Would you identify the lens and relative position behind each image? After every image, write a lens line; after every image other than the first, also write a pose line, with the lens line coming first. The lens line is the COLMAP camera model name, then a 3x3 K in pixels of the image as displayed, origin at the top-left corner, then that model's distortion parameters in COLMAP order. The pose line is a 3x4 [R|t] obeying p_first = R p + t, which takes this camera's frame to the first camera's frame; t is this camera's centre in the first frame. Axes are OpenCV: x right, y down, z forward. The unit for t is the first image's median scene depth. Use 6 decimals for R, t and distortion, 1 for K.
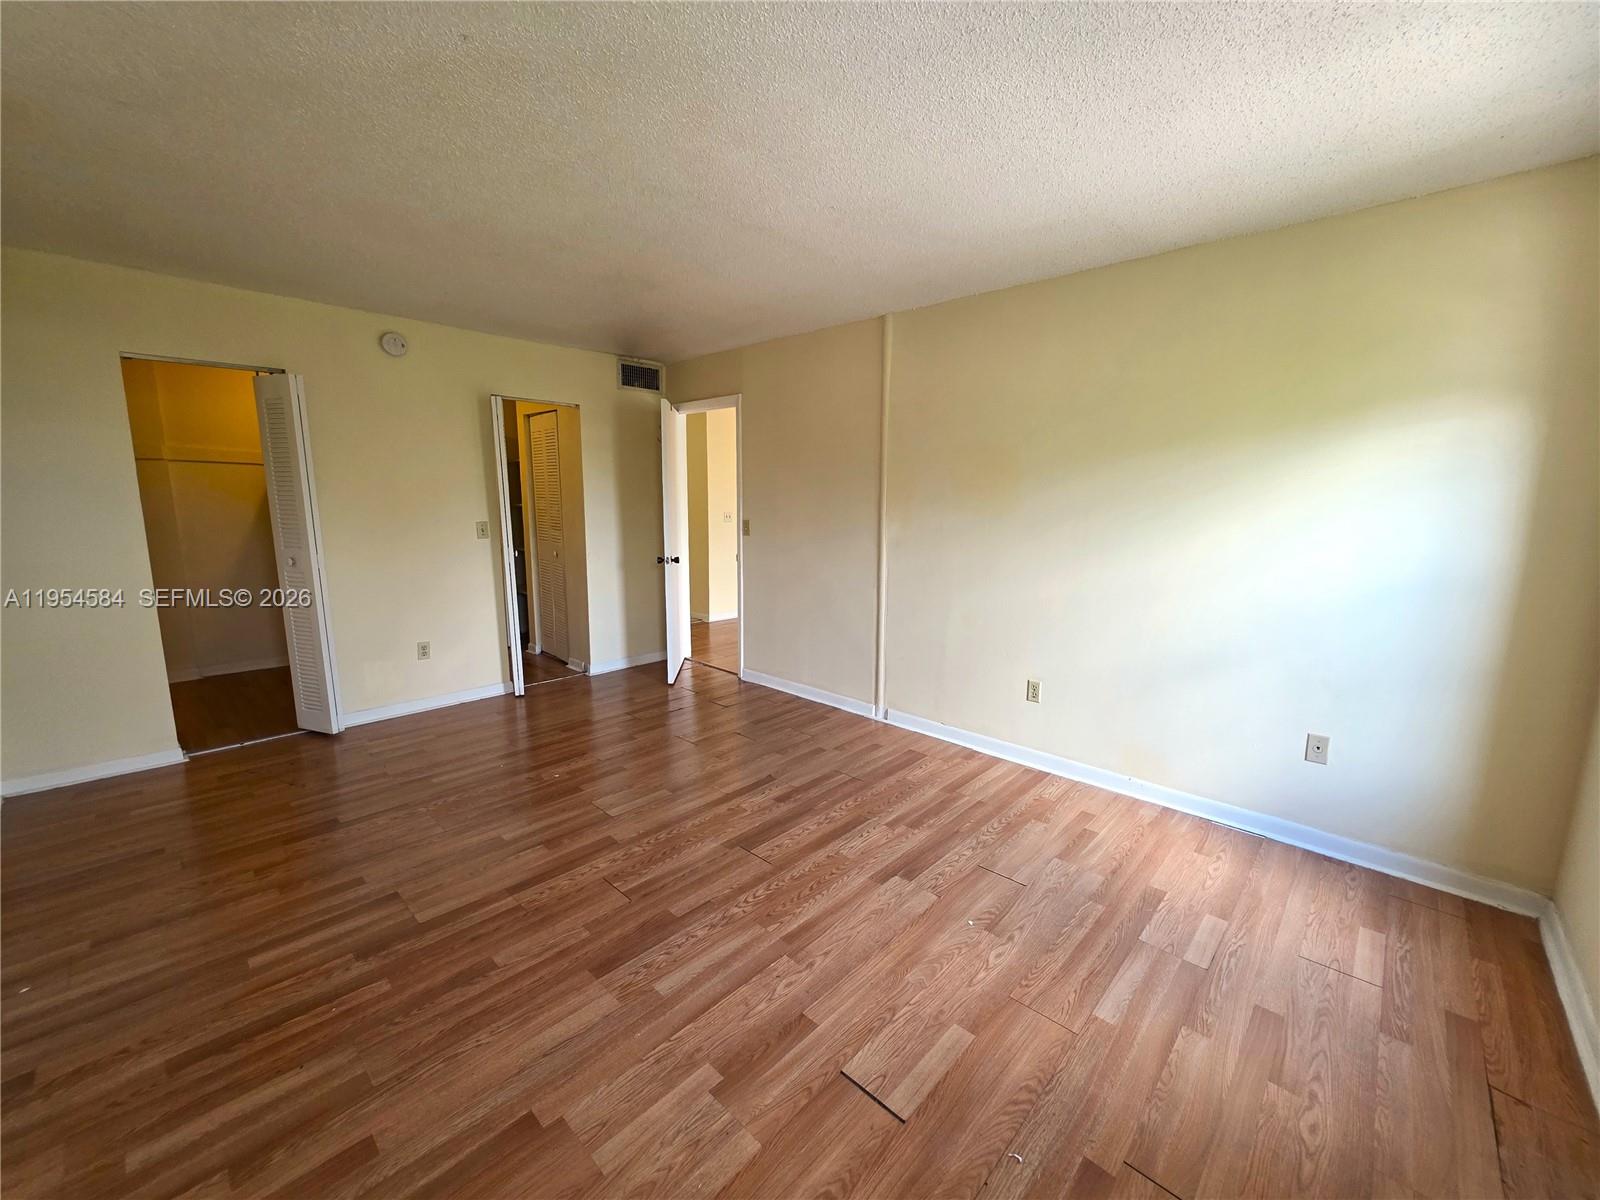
lens RADIAL K [[634.4, 0, 808.9], [0, 634.4, 601.9], [0, 0, 1]] dist [0.003369, 0.000384]
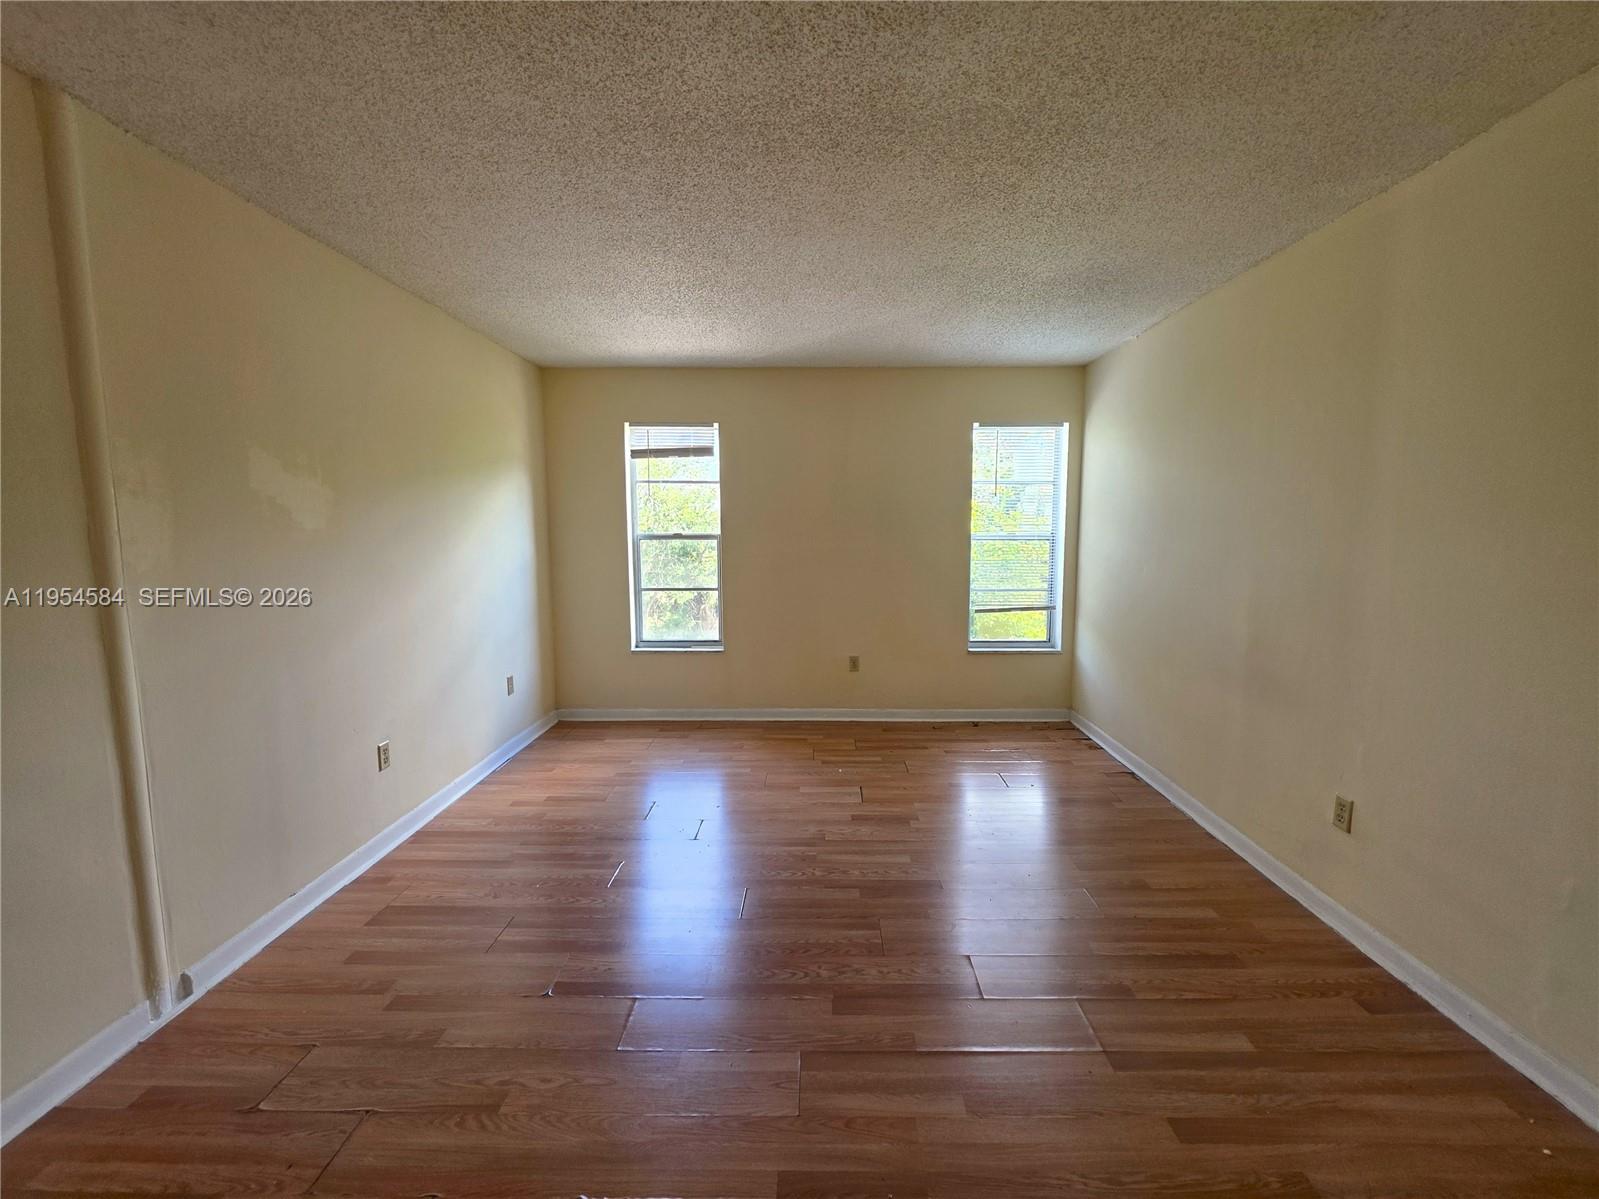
lens RADIAL K [[681.4, 0, 809.0], [0, 681.4, 597.7], [0, 0, 1]] dist [0.015832, 0.000019]
pose [[-0.682296, -0.089255, 0.725608, -0.721493], [0.113319, 0.967612, 0.225578, -0.217594], [-0.722241, 0.236136, -0.650083, 1.266315]]
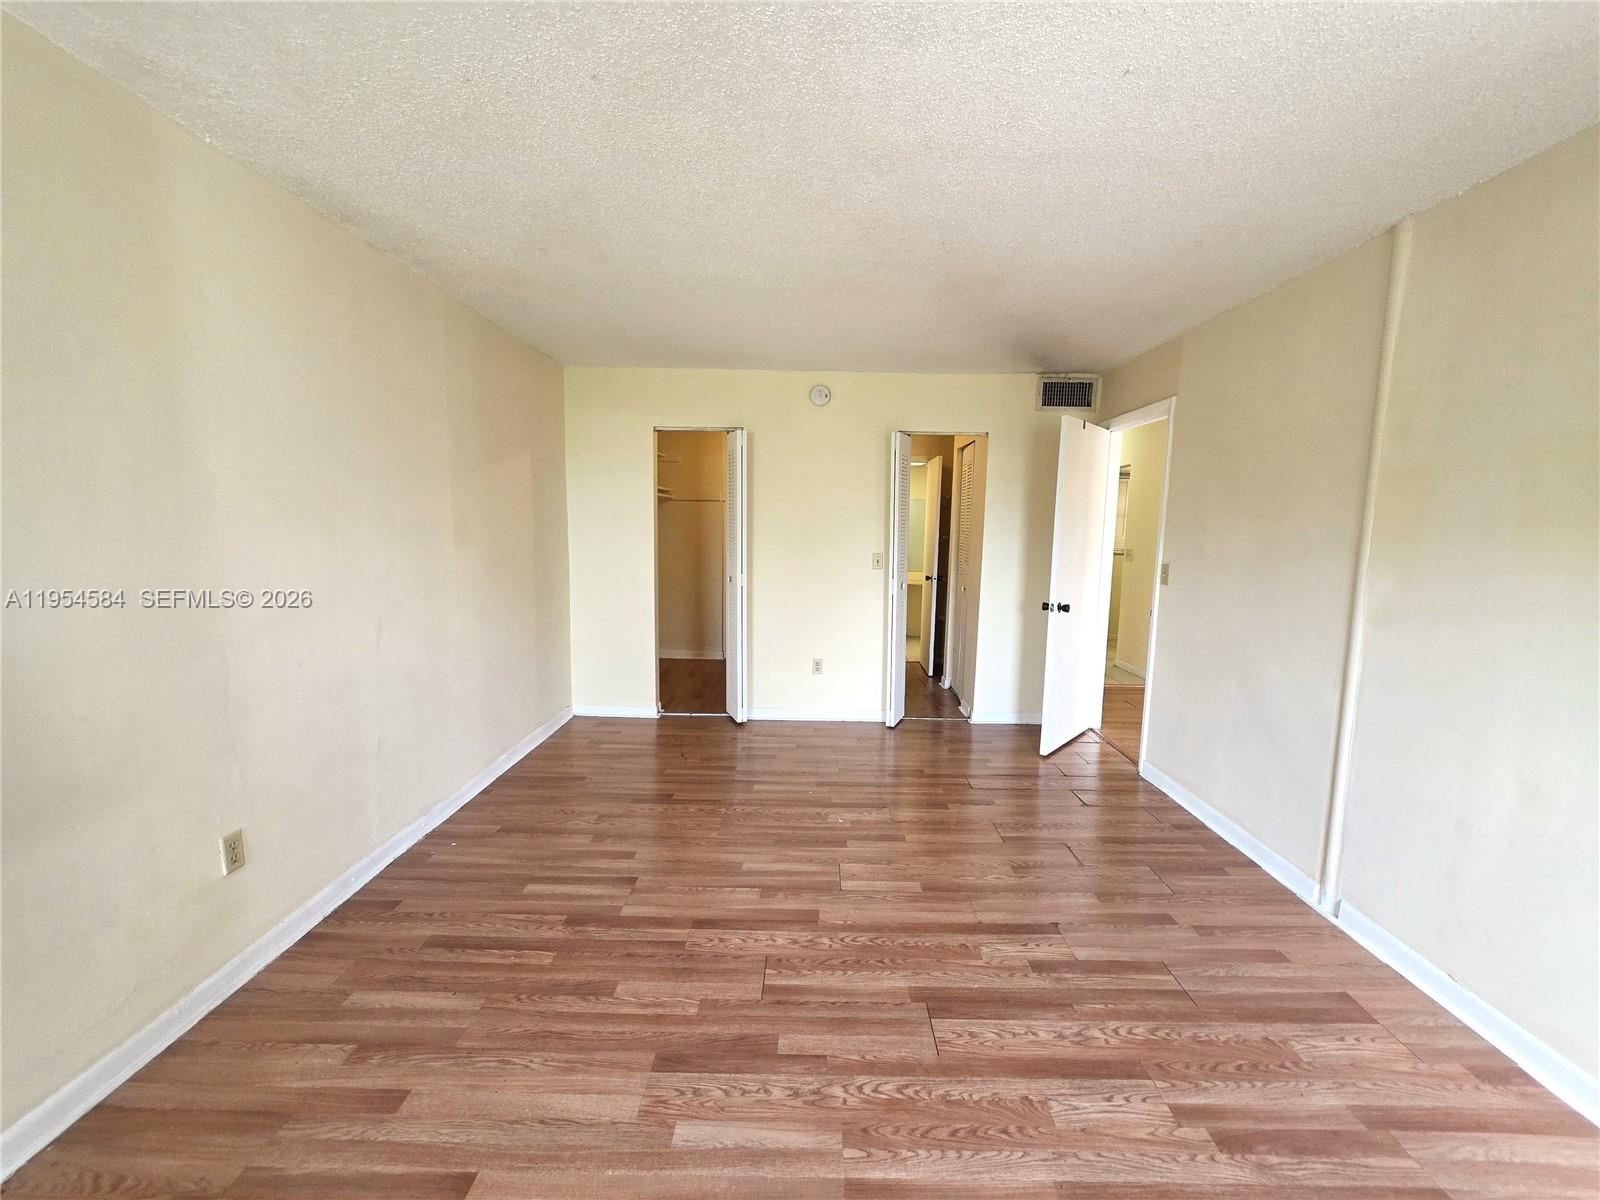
lens RADIAL K [[634.4, 0, 808.9], [0, 634.4, 601.9], [0, 0, 1]] dist [0.003369, 0.000384]
pose [[0.686631, 0.092964, -0.721038, 0.249109], [-0.130938, 0.991386, 0.003130, -0.053173], [0.715118, 0.092262, 0.692888, 0.307349]]
